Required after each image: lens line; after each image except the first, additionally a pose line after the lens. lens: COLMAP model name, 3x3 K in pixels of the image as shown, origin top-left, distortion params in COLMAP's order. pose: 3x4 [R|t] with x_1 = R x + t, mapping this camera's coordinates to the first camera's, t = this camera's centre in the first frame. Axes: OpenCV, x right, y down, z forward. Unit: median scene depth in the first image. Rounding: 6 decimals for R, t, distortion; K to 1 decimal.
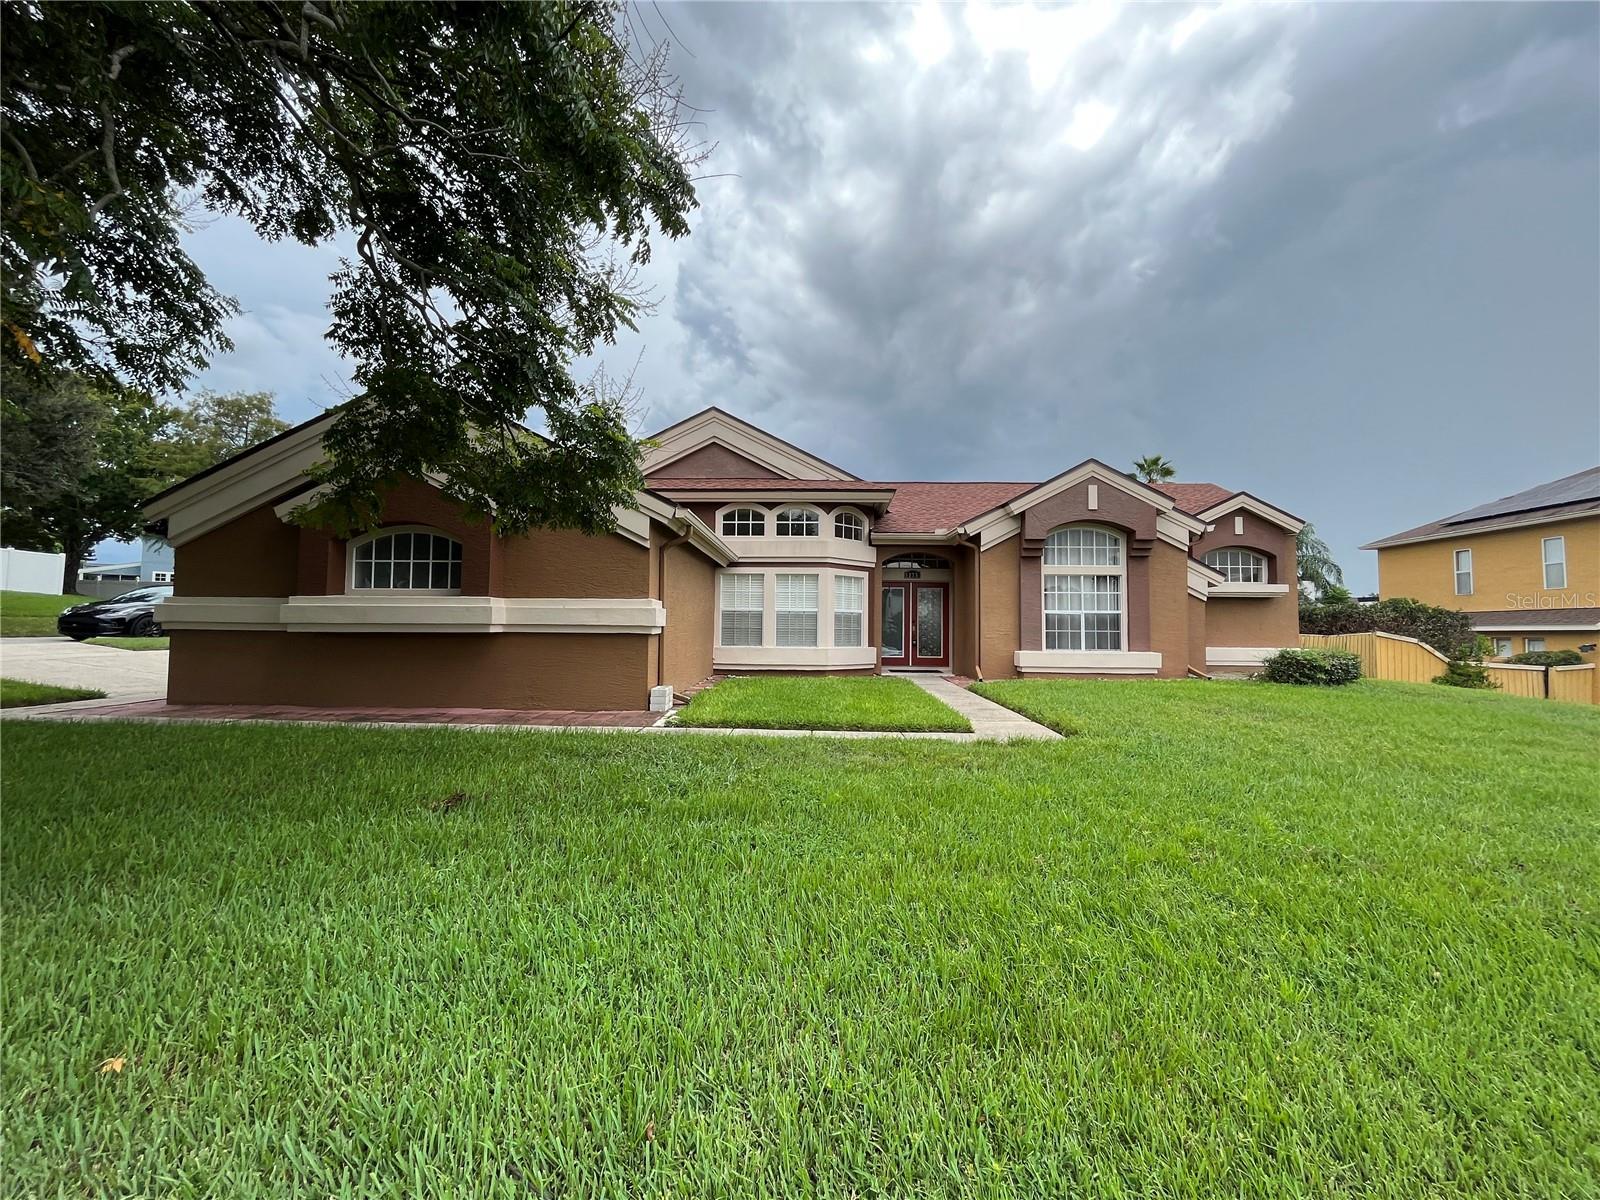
lens RADIAL K [[652.4, 0, 800.0], [0, 652.4, 598.1], [0, 0, 1]] dist [-0.002953, 0.000224]
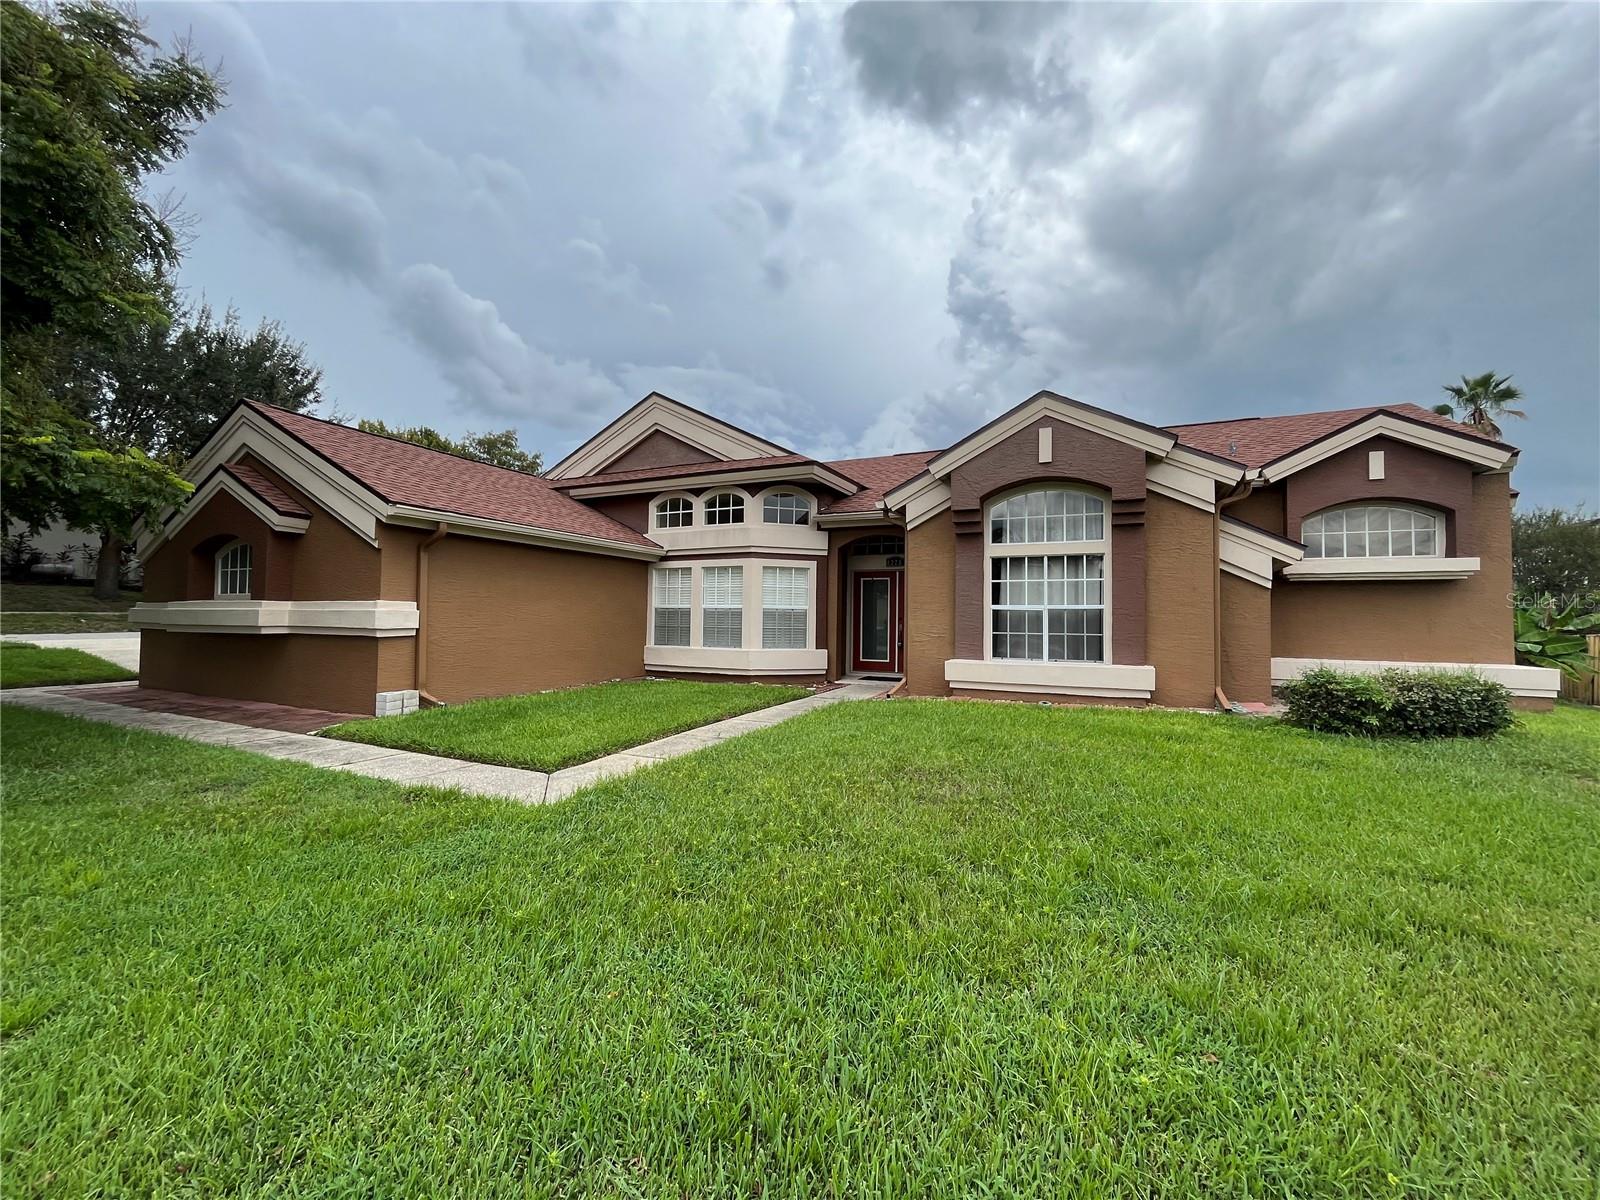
lens RADIAL K [[652.4, 0, 800.0], [0, 652.4, 598.1], [0, 0, 1]] dist [-0.002953, 0.000224]
pose [[0.916789, -0.012711, -0.399170, 0.449355], [0.017580, 0.999809, 0.008539, 0.000420], [0.398985, -0.014846, 0.916837, 0.224545]]
